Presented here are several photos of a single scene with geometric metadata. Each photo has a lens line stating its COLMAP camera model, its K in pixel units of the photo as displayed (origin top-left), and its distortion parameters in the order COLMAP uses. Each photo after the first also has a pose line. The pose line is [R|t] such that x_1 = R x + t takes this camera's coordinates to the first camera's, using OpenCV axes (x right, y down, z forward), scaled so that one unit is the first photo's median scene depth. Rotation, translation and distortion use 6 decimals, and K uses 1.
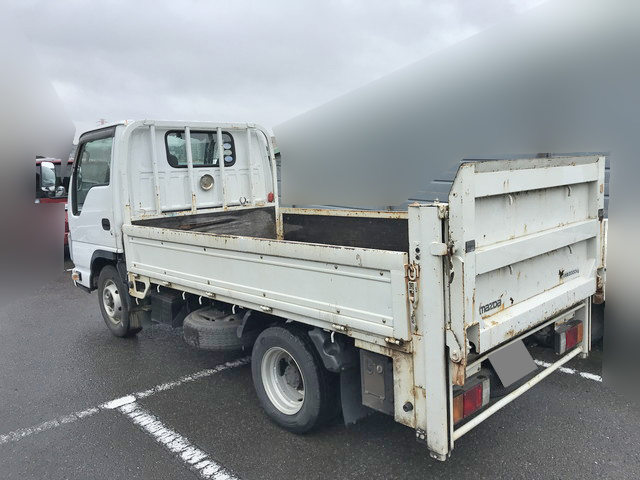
lens RADIAL K [[521.9, 0, 320.3], [0, 521.9, 234.1], [0, 0, 1]] dist [0.067929, -0.087011]
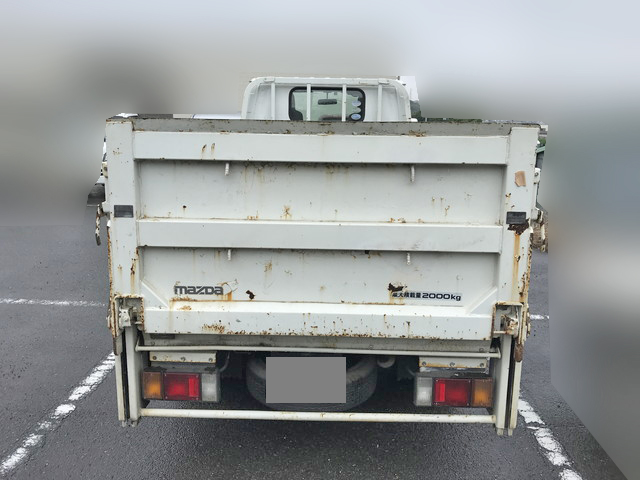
lens RADIAL K [[521.9, 0, 320.3], [0, 521.9, 234.1], [0, 0, 1]] dist [0.067929, -0.087011]
pose [[0.707780, 0.185646, -0.681603, 0.511257], [-0.135376, 0.982614, 0.127056, -0.044303], [0.693340, 0.002345, 0.720606, 0.255495]]
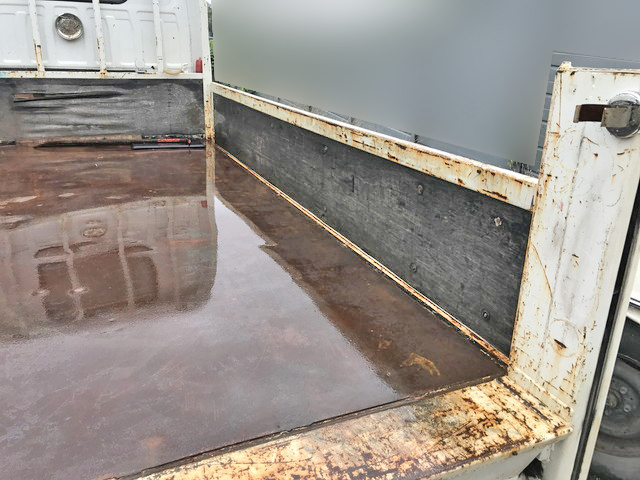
lens RADIAL K [[521.9, 0, 320.3], [0, 521.9, 234.1], [0, 0, 1]] dist [0.067929, -0.087011]
pose [[0.934929, 0.183574, -0.303657, 0.300719], [-0.113632, 0.965601, 0.233885, -0.042470], [0.336147, -0.184161, 0.923629, 0.478178]]
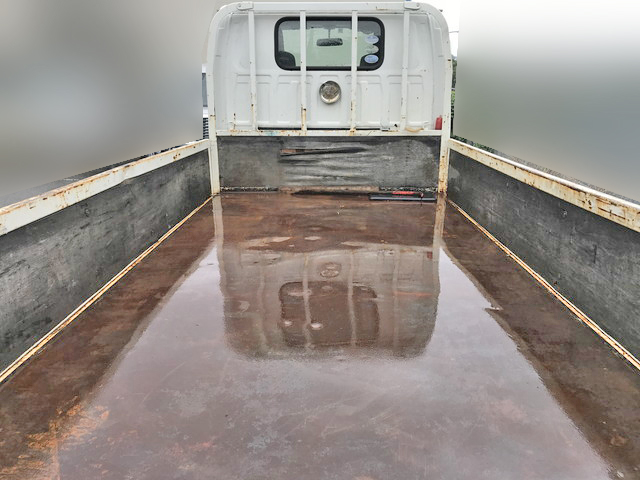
lens RADIAL K [[527.5, 0, 322.0], [0, 527.5, 234.6], [0, 0, 1]] dist [0.020094, -0.009548]
pose [[0.710216, 0.223043, -0.667717, 0.304772], [-0.119645, 0.972927, 0.197735, -0.051827], [0.693743, -0.060545, 0.717674, 0.464629]]
